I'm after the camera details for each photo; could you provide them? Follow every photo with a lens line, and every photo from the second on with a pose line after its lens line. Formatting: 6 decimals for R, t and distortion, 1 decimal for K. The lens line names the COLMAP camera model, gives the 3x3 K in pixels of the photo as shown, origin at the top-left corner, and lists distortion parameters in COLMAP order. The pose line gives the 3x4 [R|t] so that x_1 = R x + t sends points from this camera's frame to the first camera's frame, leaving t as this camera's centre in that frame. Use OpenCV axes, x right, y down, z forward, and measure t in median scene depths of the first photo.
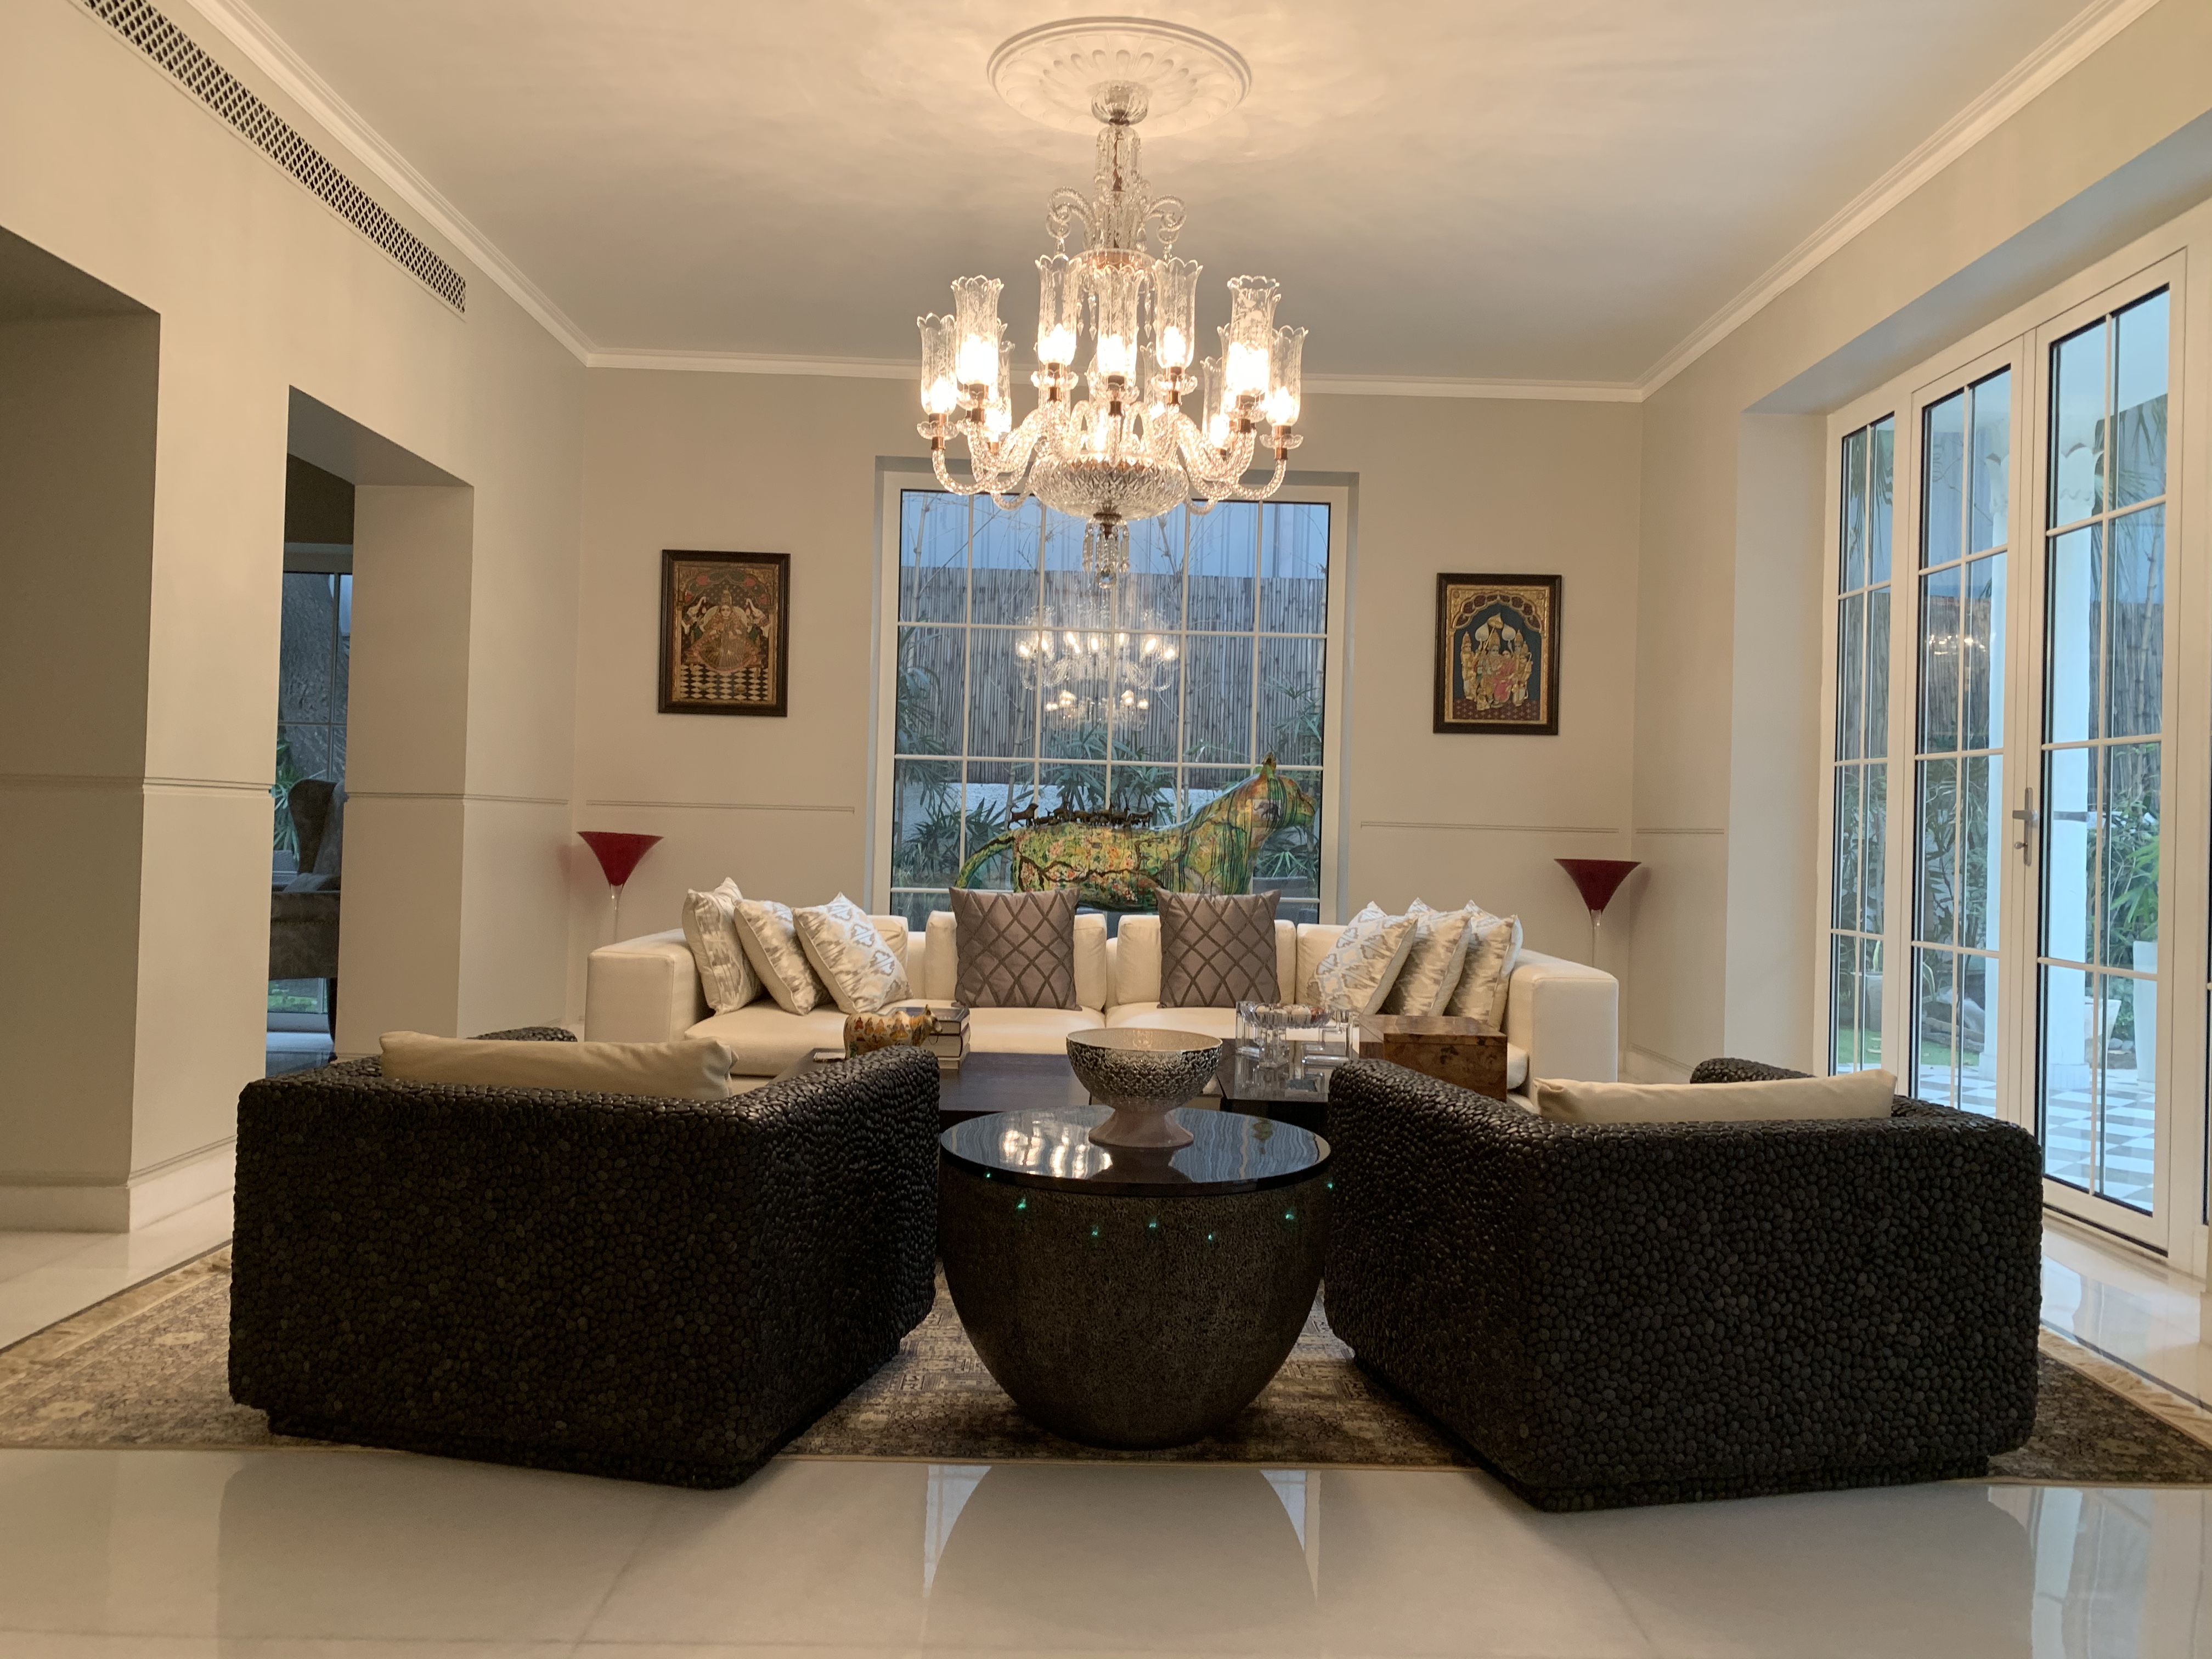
lens RADIAL K [[1722.2, 0, 1115.7], [0, 1722.2, 817.0], [0, 0, 1]] dist [0.040544, -0.060804]
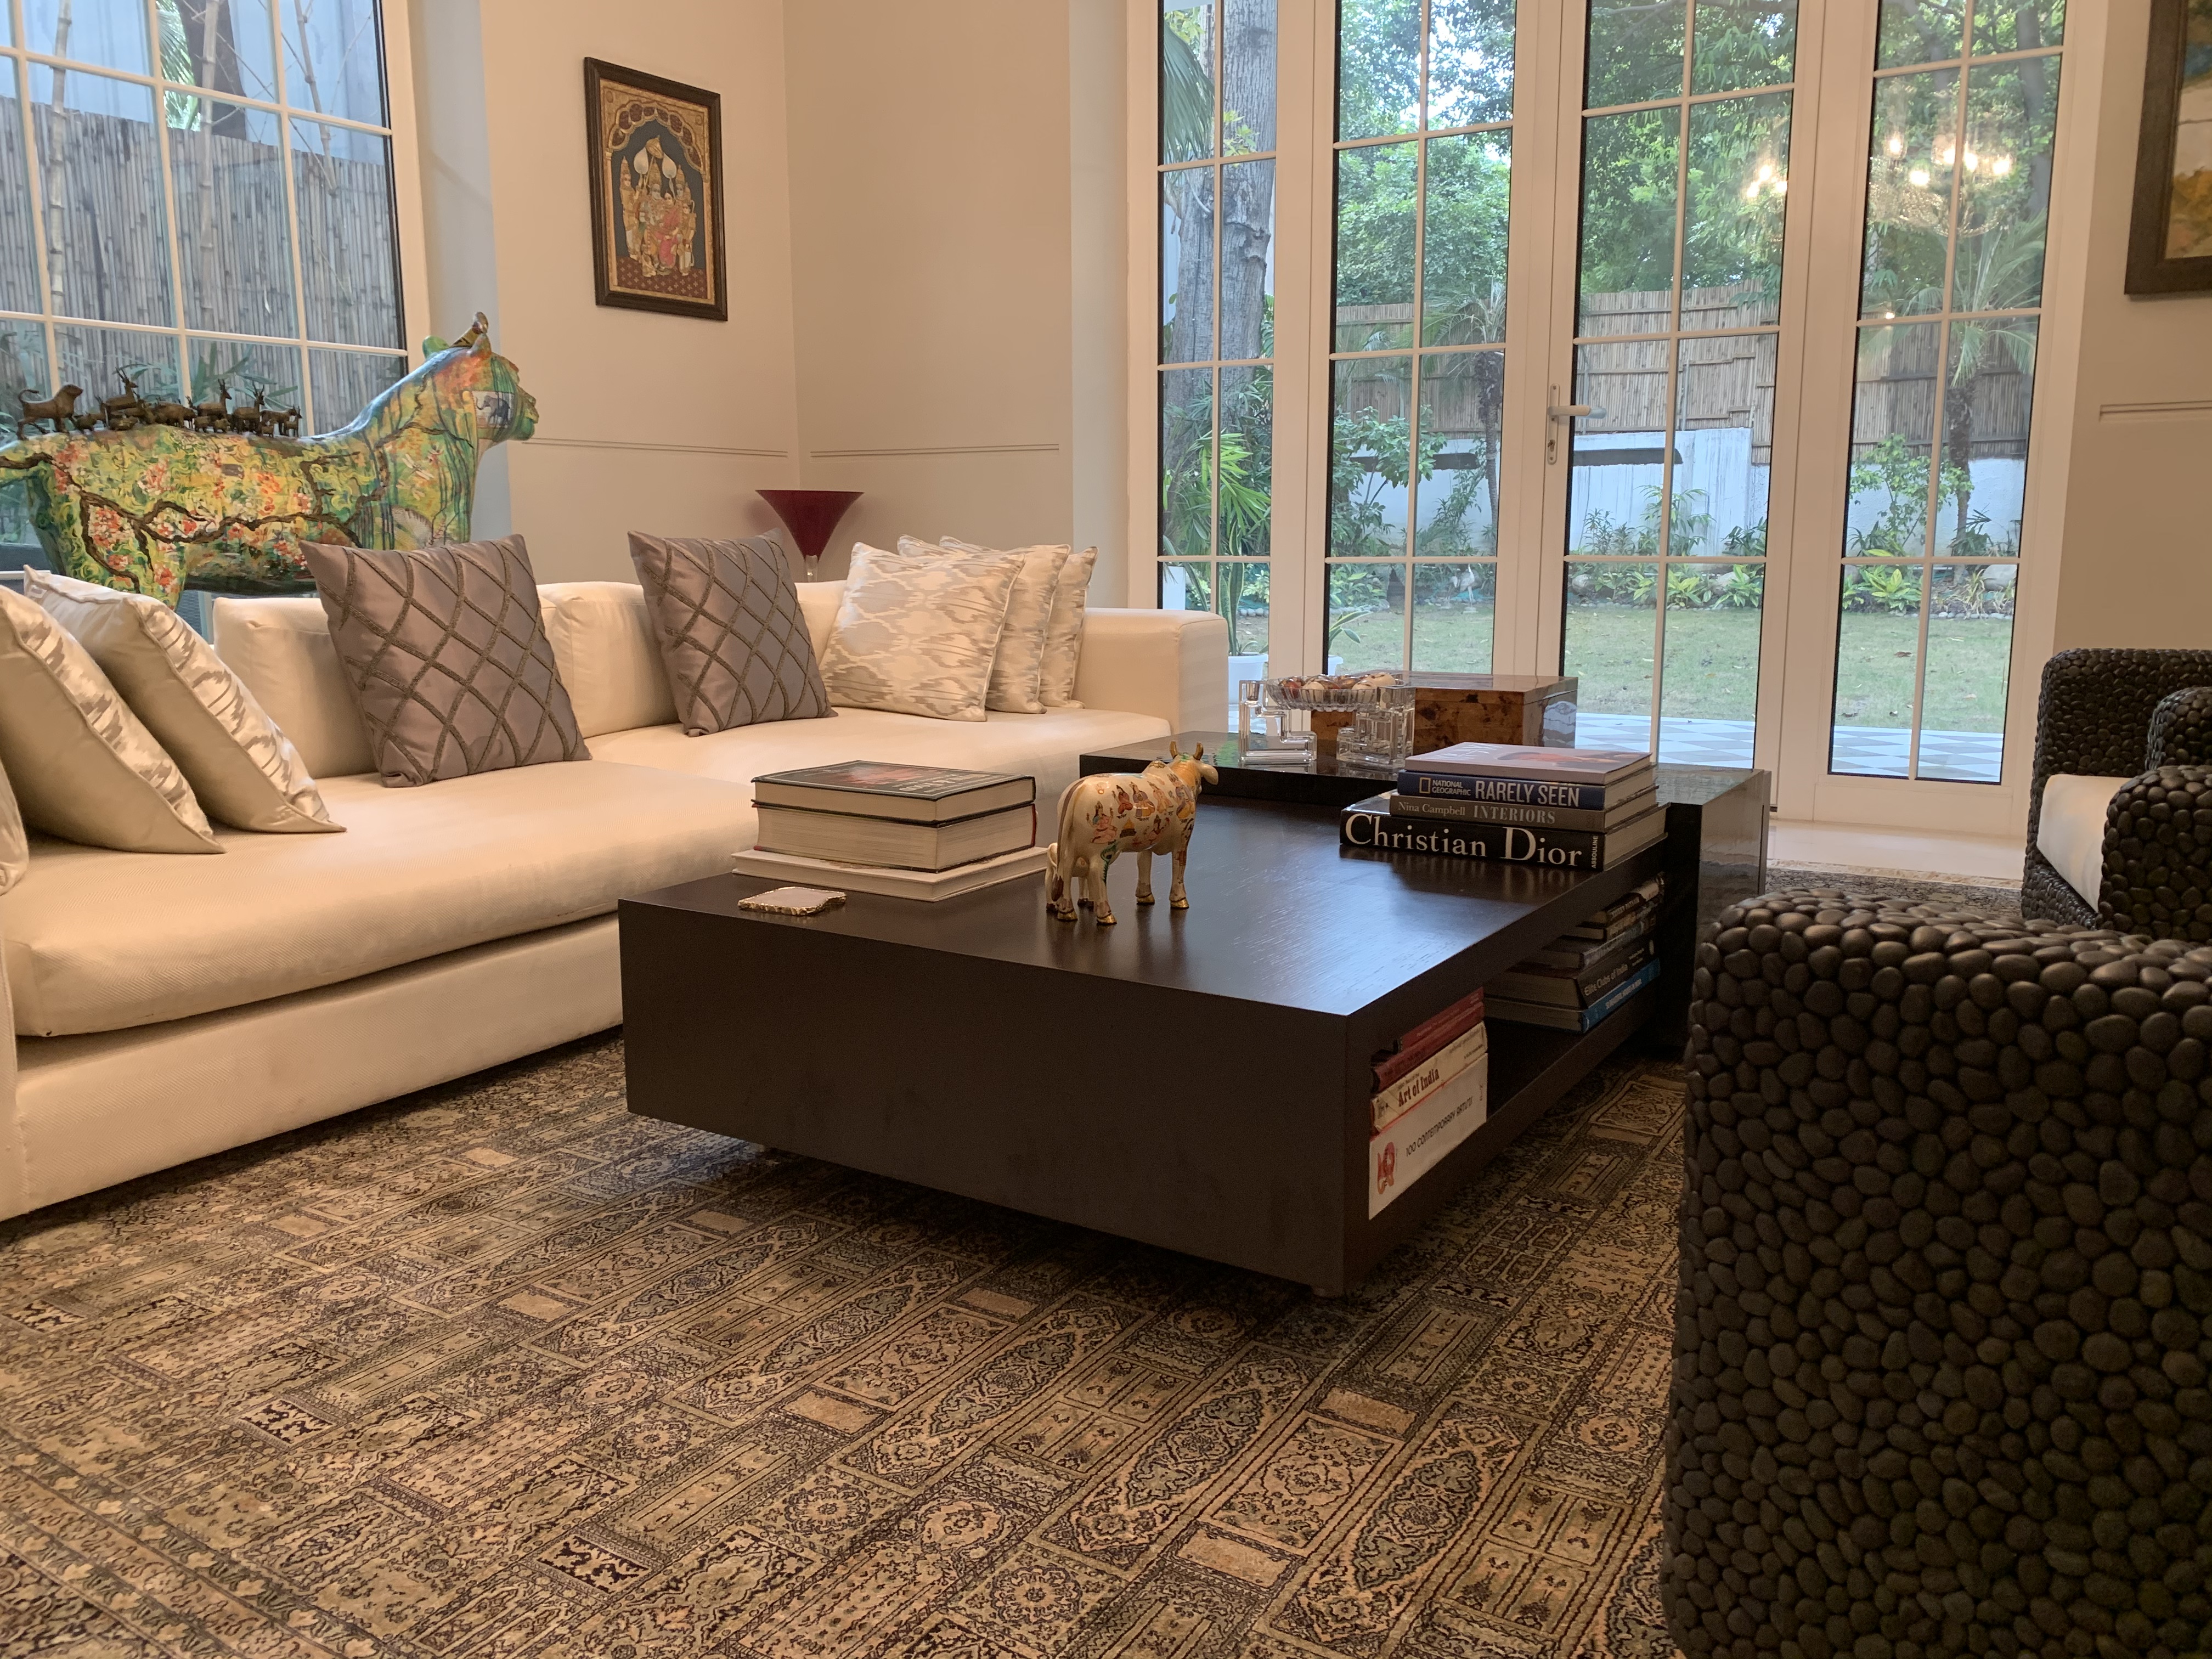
lens RADIAL K [[1722.2, 0, 1140.6], [0, 1722.2, 785.7], [0, 0, 1]] dist [0.040544, -0.060804]
pose [[0.524300, -0.157472, 0.836847, -0.319891], [0.014061, 0.984219, 0.176394, 0.021472], [-0.851418, -0.080717, 0.518240, 0.466960]]
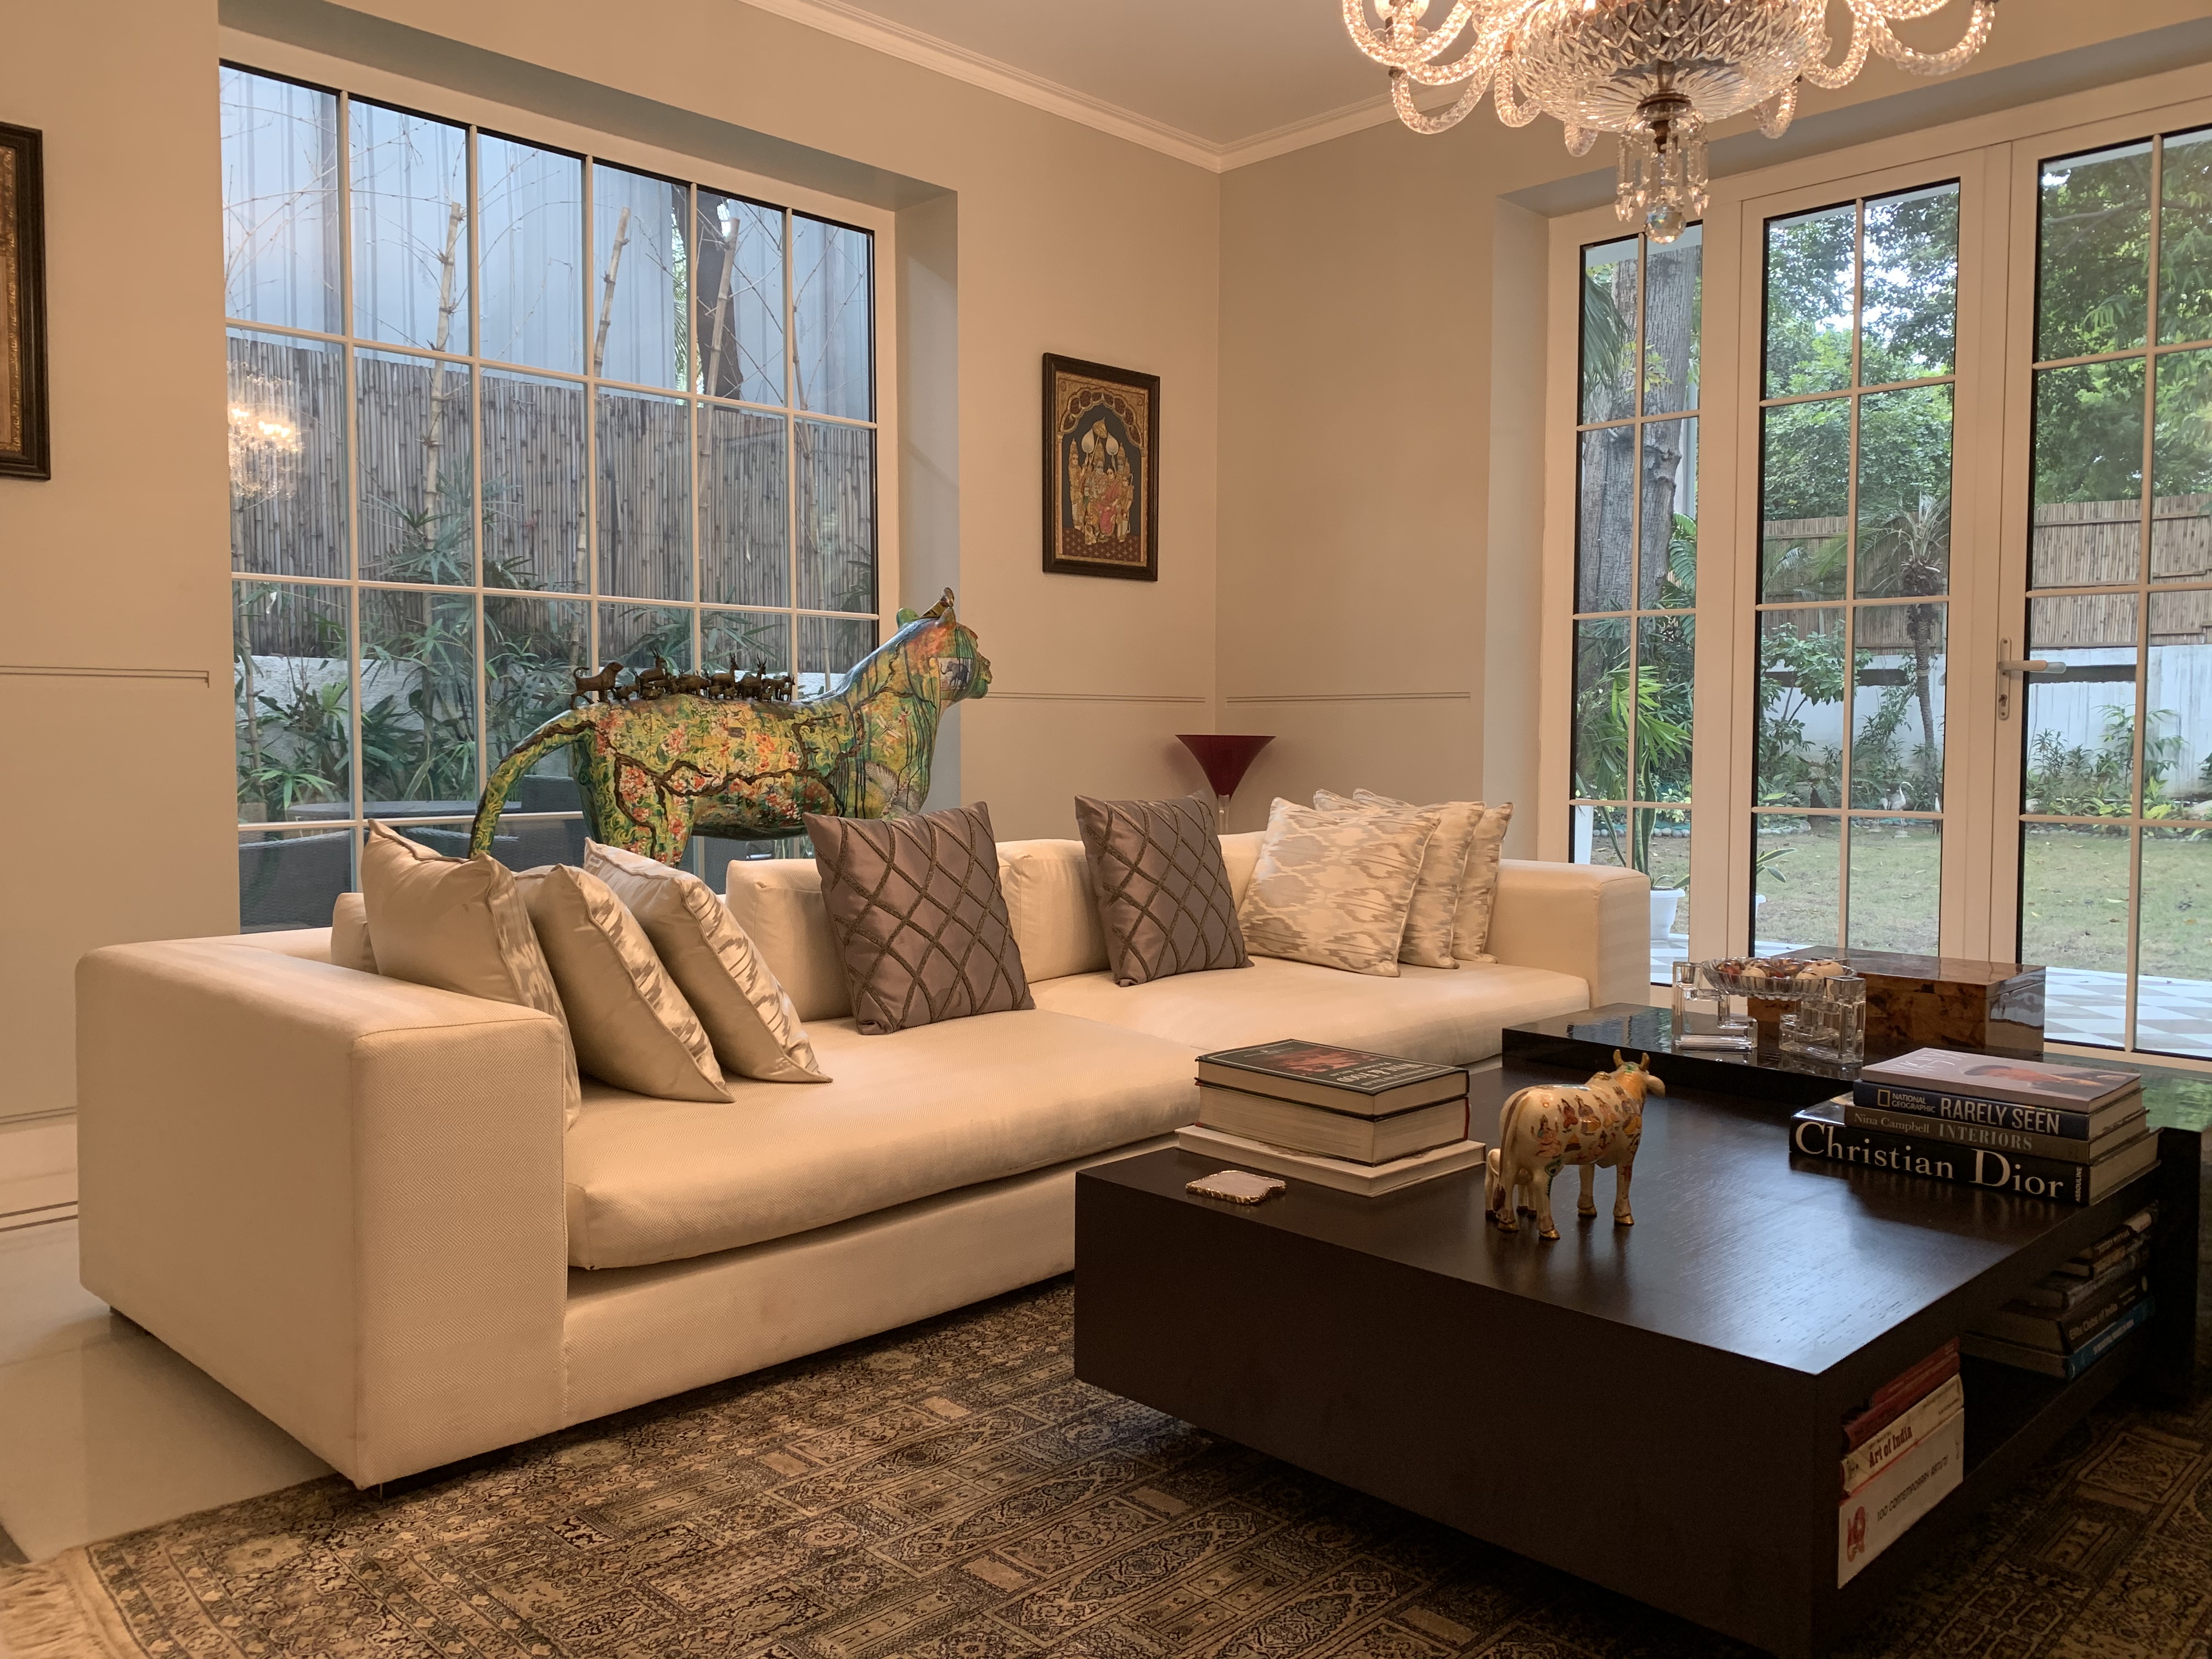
lens RADIAL K [[1722.2, 0, 1134.5], [0, 1722.2, 792.4], [0, 0, 1]] dist [0.040544, -0.060804]
pose [[0.703606, -0.050104, 0.708821, -0.334415], [0.014346, 0.998309, 0.056326, 0.005300], [-0.710445, -0.029462, 0.703135, 0.466833]]
